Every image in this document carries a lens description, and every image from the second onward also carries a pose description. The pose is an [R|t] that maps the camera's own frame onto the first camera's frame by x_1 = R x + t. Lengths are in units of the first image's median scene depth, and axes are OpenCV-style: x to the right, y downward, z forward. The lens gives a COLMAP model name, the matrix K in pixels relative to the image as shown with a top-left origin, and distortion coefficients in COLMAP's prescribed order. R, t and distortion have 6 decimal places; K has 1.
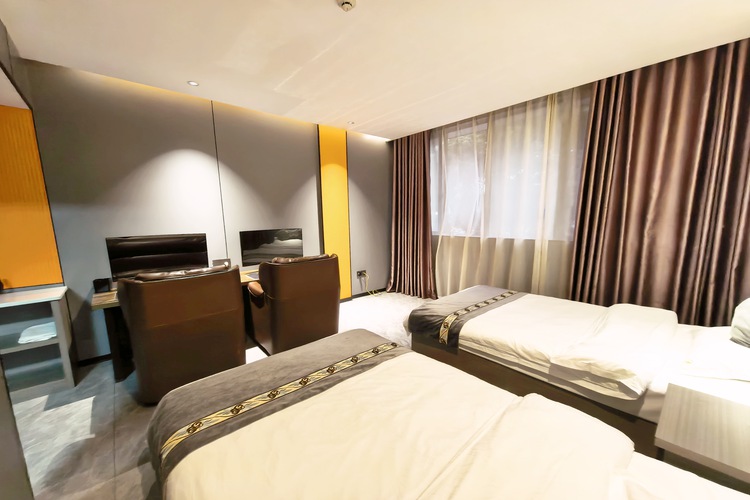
lens RADIAL K [[290.2, 0, 372.1], [0, 290.2, 251.8], [0, 0, 1]] dist [0.025313, -0.000213]
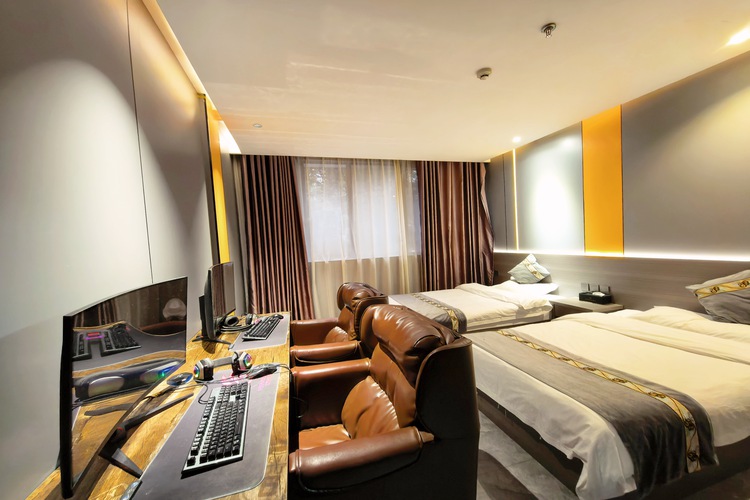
lens RADIAL K [[290.2, 0, 371.6], [0, 290.2, 249.4], [0, 0, 1]] dist [0.025313, -0.000213]
pose [[0.437146, -0.037685, 0.898601, -0.679315], [0.150564, 0.988088, -0.031807, -0.044371], [-0.886698, 0.149202, 0.437613, 0.444549]]
